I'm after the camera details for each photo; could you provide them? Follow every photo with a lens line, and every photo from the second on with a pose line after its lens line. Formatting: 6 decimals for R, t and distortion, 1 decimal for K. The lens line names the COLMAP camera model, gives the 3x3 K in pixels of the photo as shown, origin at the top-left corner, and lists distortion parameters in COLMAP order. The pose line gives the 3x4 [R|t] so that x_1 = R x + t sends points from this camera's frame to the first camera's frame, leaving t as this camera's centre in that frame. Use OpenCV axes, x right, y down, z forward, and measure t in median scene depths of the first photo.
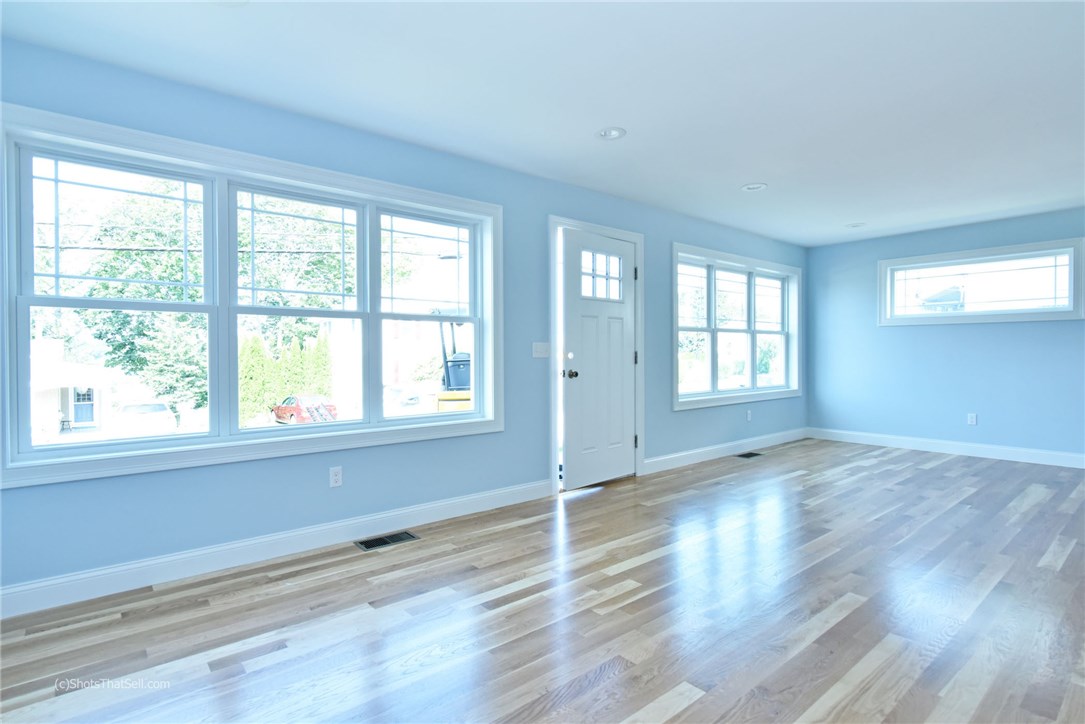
lens RADIAL K [[550.2, 0, 538.9], [0, 550.2, 359.5], [0, 0, 1]] dist [0.001640, -0.000321]
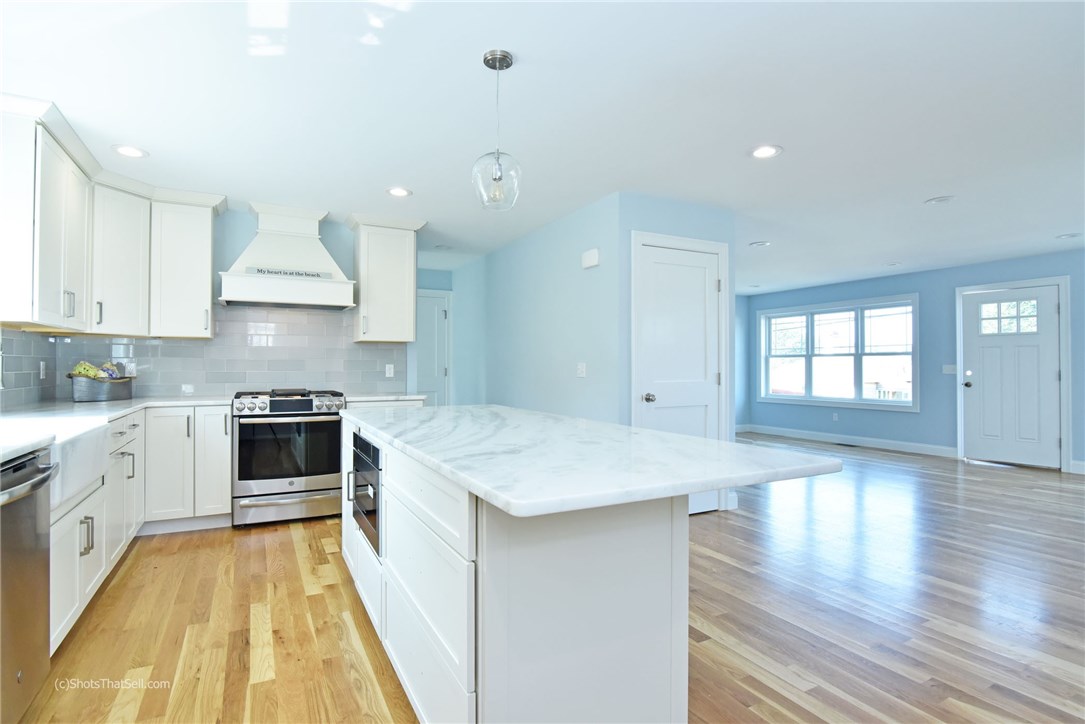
lens RADIAL K [[540.3, 0, 535.0], [0, 540.3, 360.5], [0, 0, 1]] dist [-0.017978, -0.000619]
pose [[-0.214764, -0.006037, -0.976647, 1.857976], [-0.008592, 0.999954, -0.004291, -0.026005], [0.976628, 0.007470, -0.214806, 0.106469]]
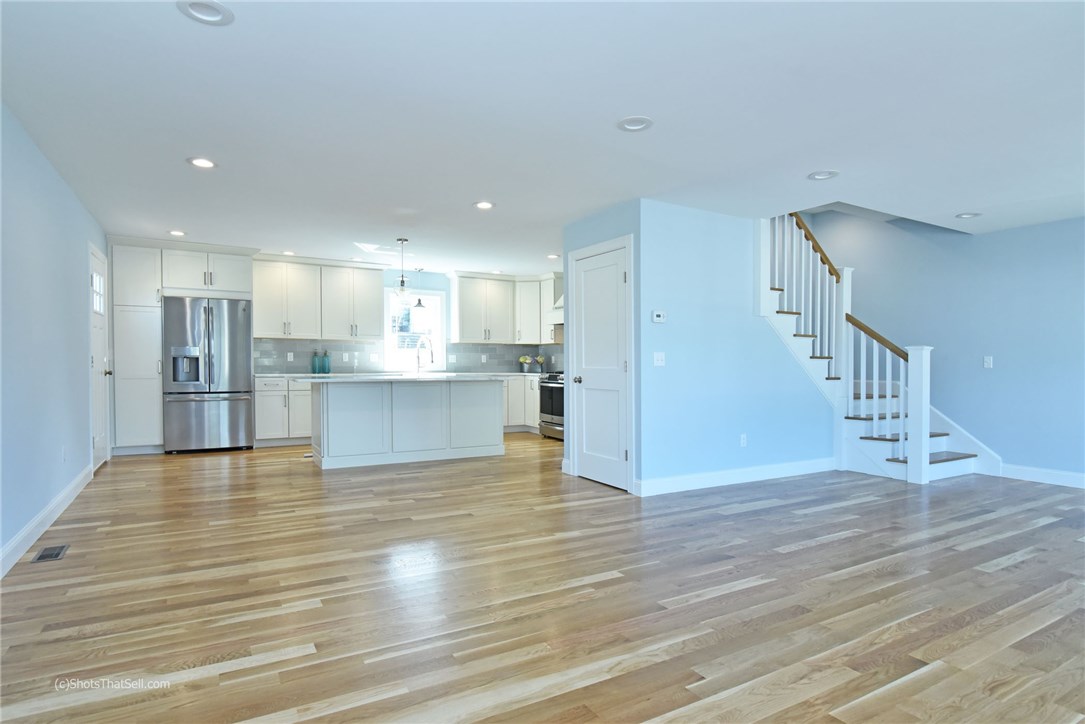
lens RADIAL K [[590.9, 0, 539.3], [0, 590.9, 359.2], [0, 0, 1]] dist [0.001693, 0.000207]
pose [[-0.985792, -0.000621, 0.167971, 0.763460], [0.000189, 0.999988, 0.004803, -0.019253], [-0.167972, 0.004767, -0.985780, 1.411565]]
